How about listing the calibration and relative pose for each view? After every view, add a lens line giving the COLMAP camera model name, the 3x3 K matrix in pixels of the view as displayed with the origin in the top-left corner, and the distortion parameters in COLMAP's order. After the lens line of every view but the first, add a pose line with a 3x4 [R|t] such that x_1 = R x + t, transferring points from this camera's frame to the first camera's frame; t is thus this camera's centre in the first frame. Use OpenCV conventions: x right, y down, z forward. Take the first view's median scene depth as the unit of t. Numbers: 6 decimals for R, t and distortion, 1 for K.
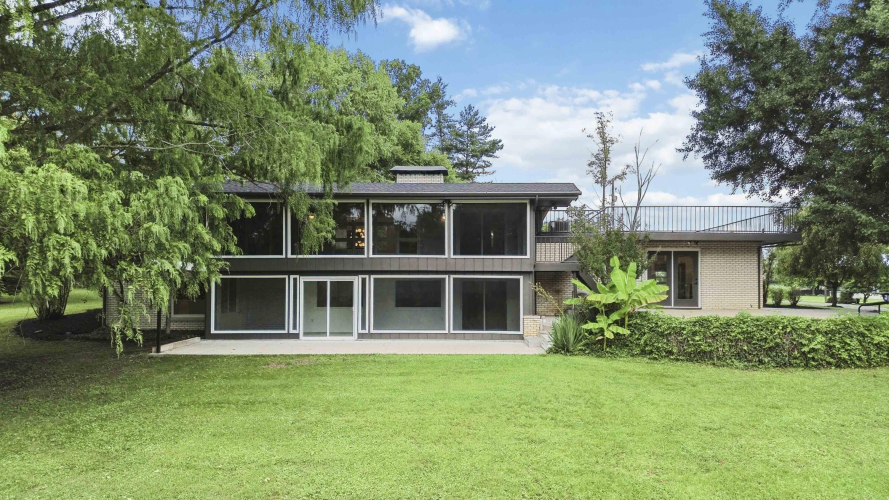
lens RADIAL K [[630.9, 0, 444.5], [0, 630.9, 250.0], [0, 0, 1]] dist [0.070578, -0.080774]
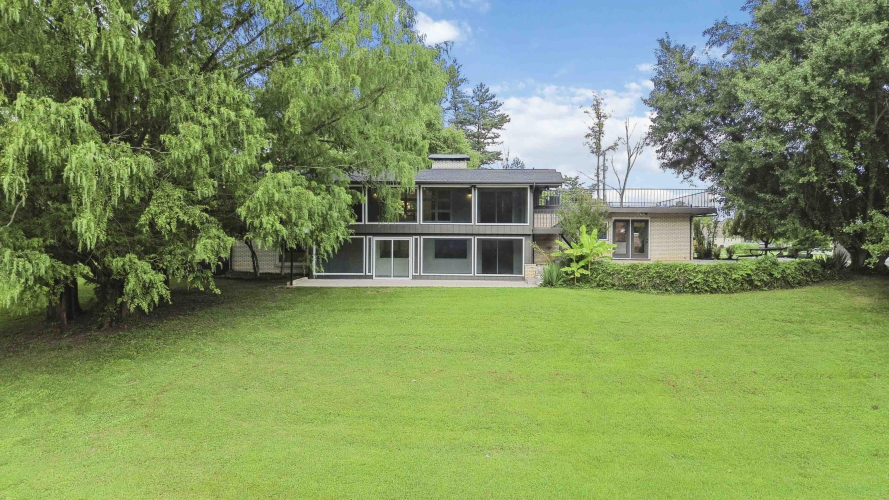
lens RADIAL K [[630.9, 0, 444.5], [0, 630.9, 250.0], [0, 0, 1]] dist [0.070578, -0.080774]
pose [[0.999968, 0.003310, -0.007253, -0.051230], [-0.002794, 0.997544, 0.069990, -0.030932], [0.007467, -0.069968, 0.997521, -0.464775]]
